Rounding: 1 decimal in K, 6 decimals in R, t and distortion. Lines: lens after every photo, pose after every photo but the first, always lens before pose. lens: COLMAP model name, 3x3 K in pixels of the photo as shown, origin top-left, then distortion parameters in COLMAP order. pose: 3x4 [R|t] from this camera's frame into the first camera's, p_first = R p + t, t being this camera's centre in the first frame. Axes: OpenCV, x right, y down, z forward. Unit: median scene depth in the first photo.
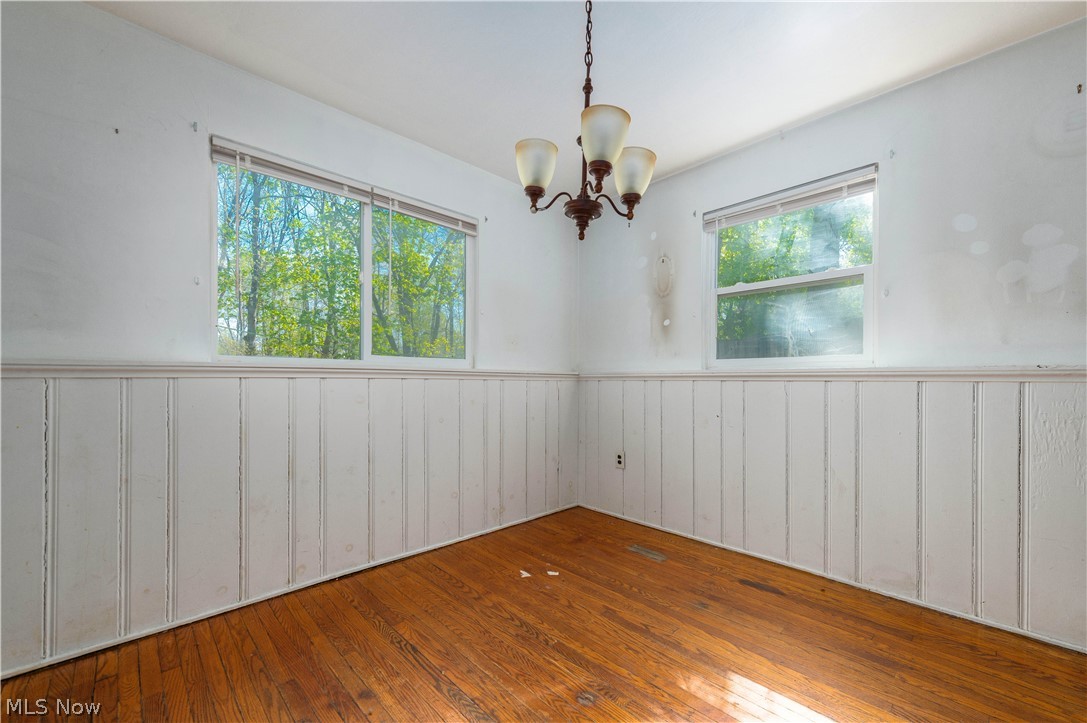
lens RADIAL K [[432.0, 0, 566.0], [0, 432.0, 381.3], [0, 0, 1]] dist [0.013300, -0.001380]
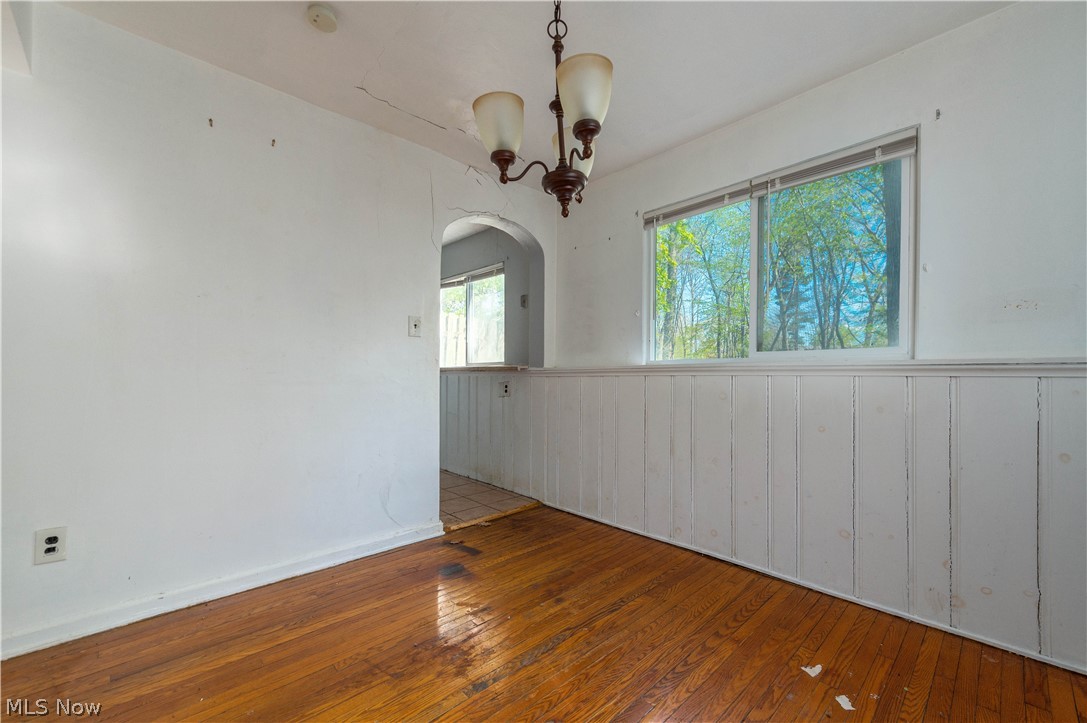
lens RADIAL K [[432.0, 0, 555.9], [0, 432.0, 375.9], [0, 0, 1]] dist [0.013300, -0.001380]
pose [[-0.011902, -0.003356, -0.999924, 0.597229], [-0.004491, 0.999984, -0.003302, -0.000553], [0.999919, 0.004451, -0.011916, 0.634342]]
